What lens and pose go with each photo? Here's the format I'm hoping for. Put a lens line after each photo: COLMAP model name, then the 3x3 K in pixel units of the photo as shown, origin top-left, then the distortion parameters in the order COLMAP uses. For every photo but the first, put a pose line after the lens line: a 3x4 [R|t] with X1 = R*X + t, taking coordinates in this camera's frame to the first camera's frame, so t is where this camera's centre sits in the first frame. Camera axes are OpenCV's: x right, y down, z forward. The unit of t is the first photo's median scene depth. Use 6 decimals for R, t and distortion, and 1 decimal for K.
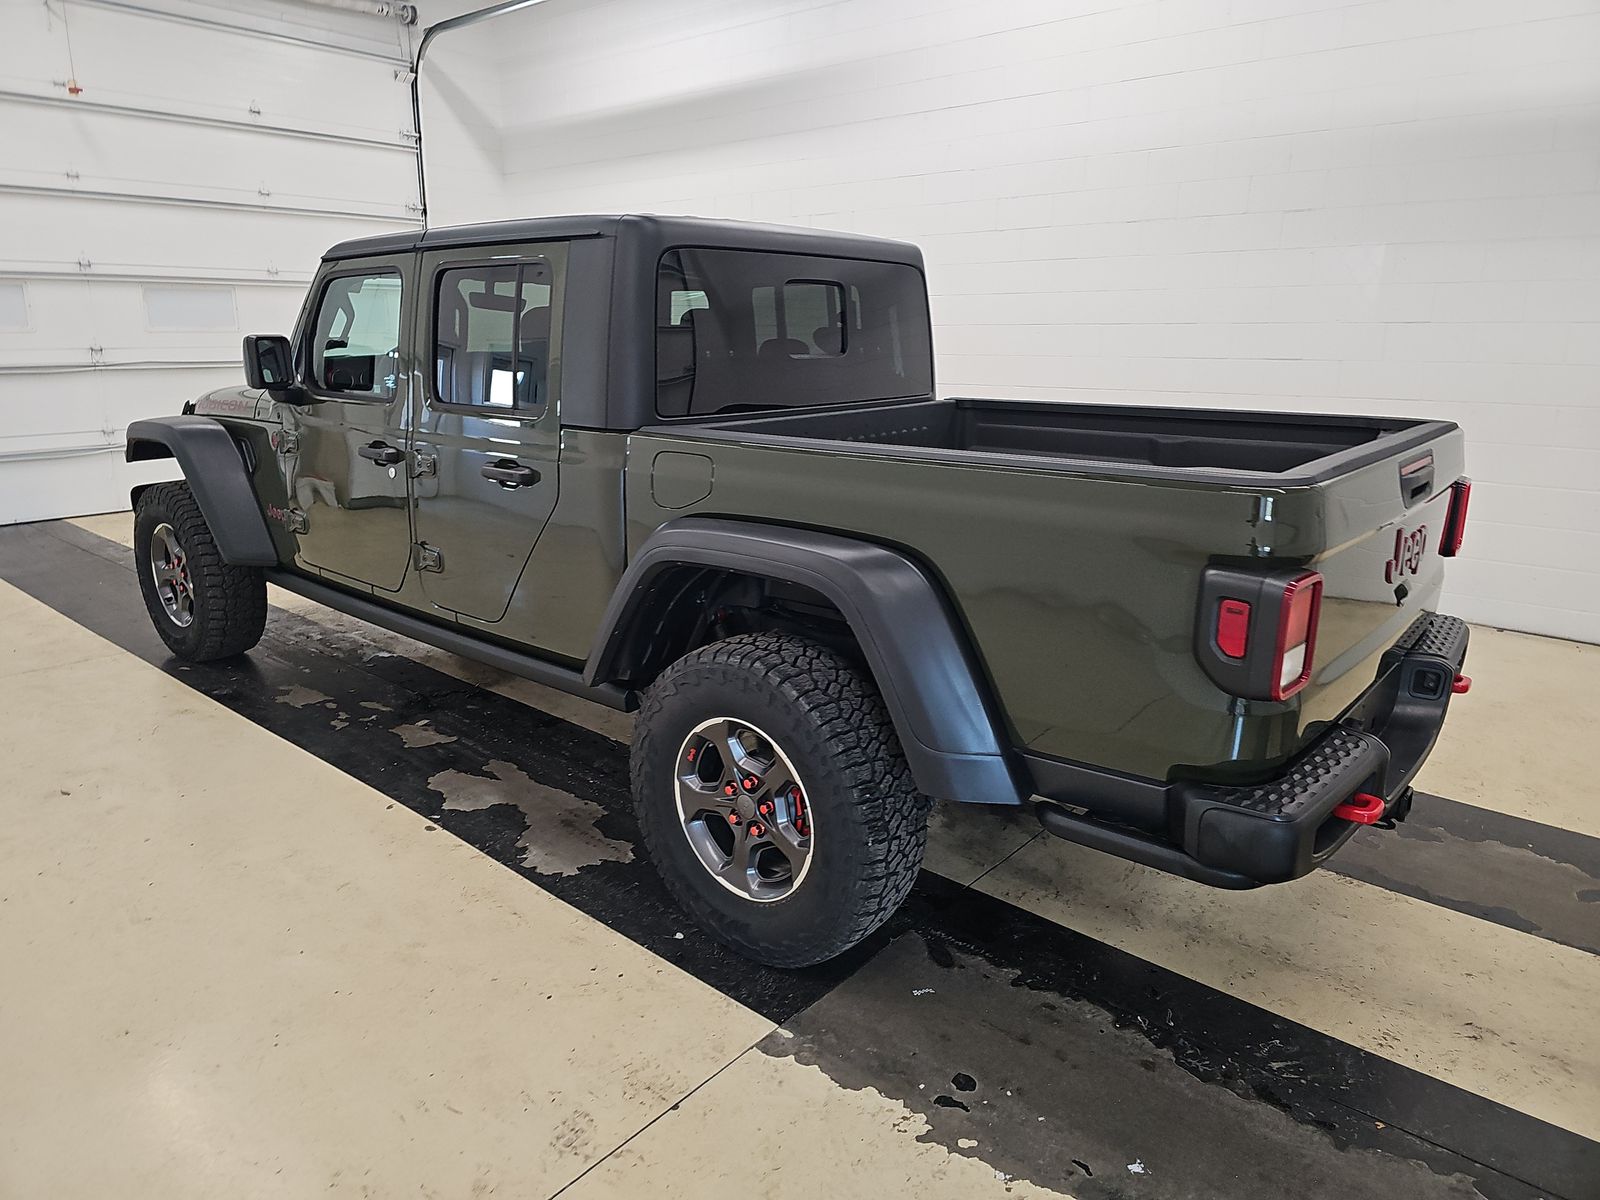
lens RADIAL K [[1066.9, 0, 791.6], [0, 1066.9, 604.9], [0, 0, 1]] dist [0.001217, -0.002609]
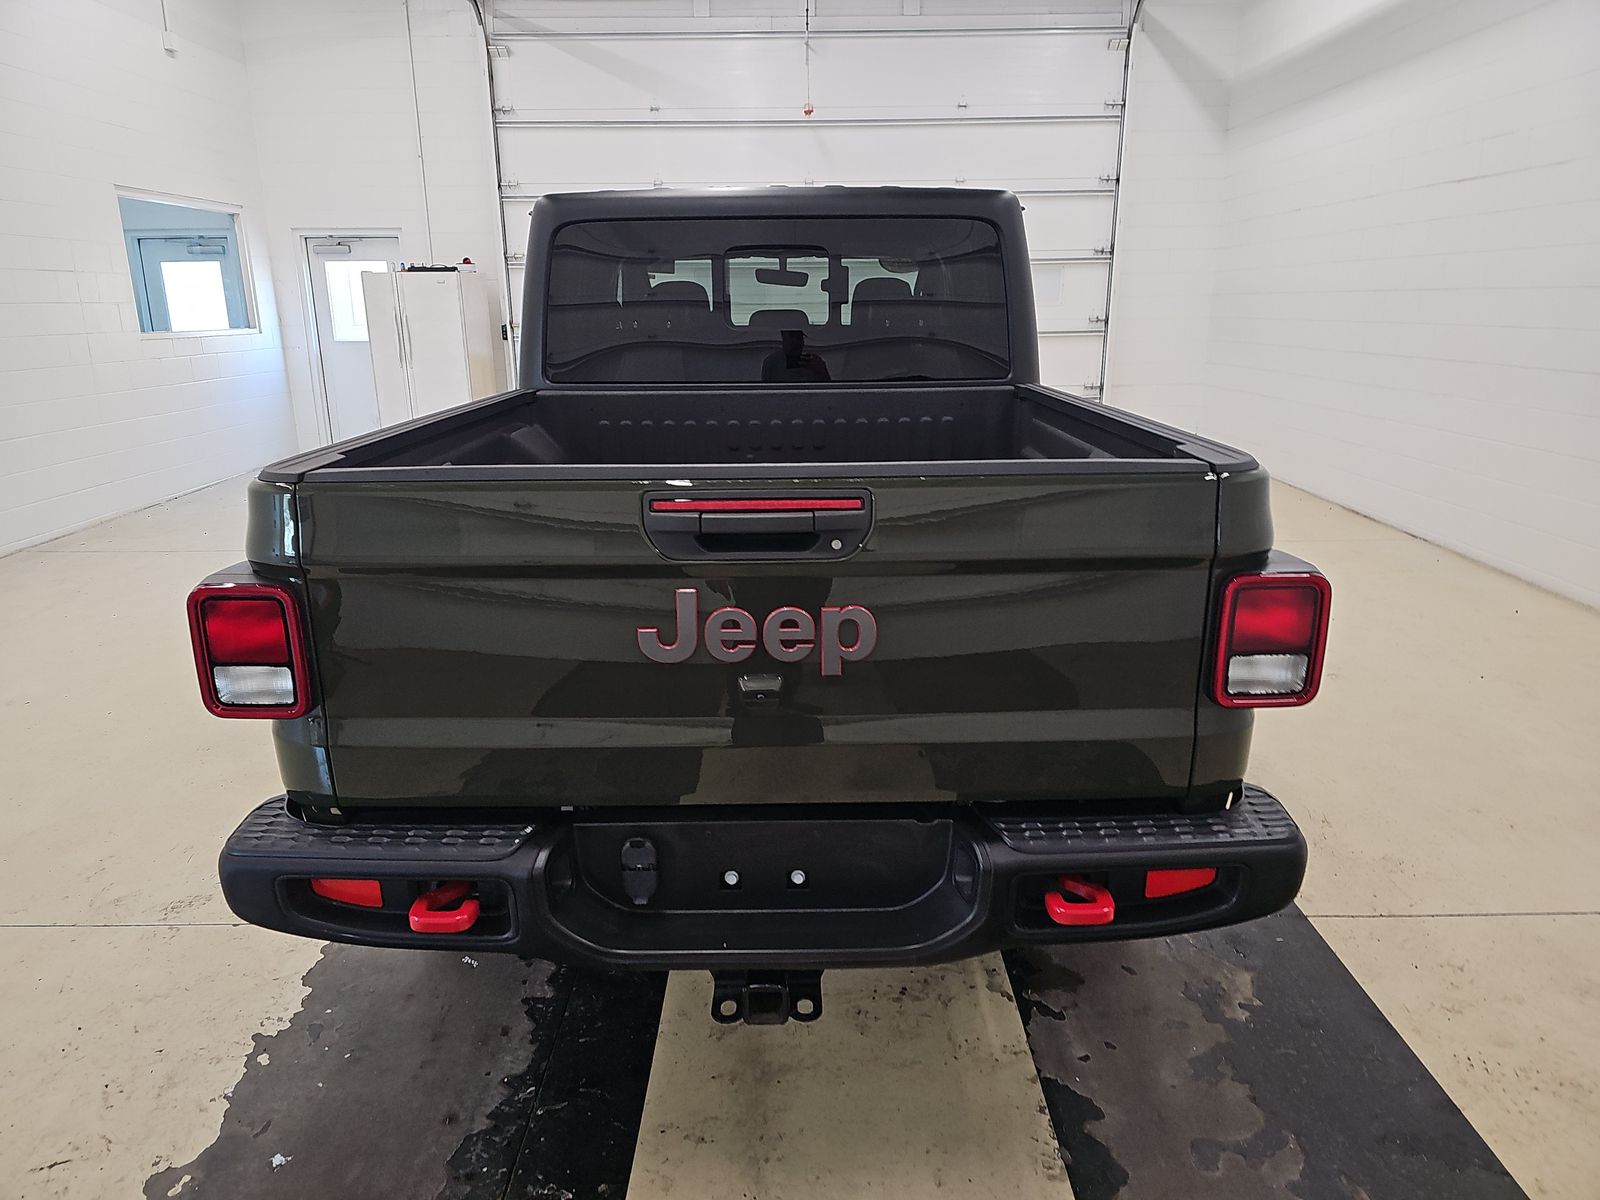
lens RADIAL K [[1066.9, 0, 791.6], [0, 1066.9, 604.9], [0, 0, 1]] dist [0.001217, -0.002609]
pose [[0.650698, 0.195523, -0.733732, 0.344390], [-0.176624, 0.978750, 0.104179, -0.044078], [0.738509, 0.061806, 0.671405, 0.181316]]
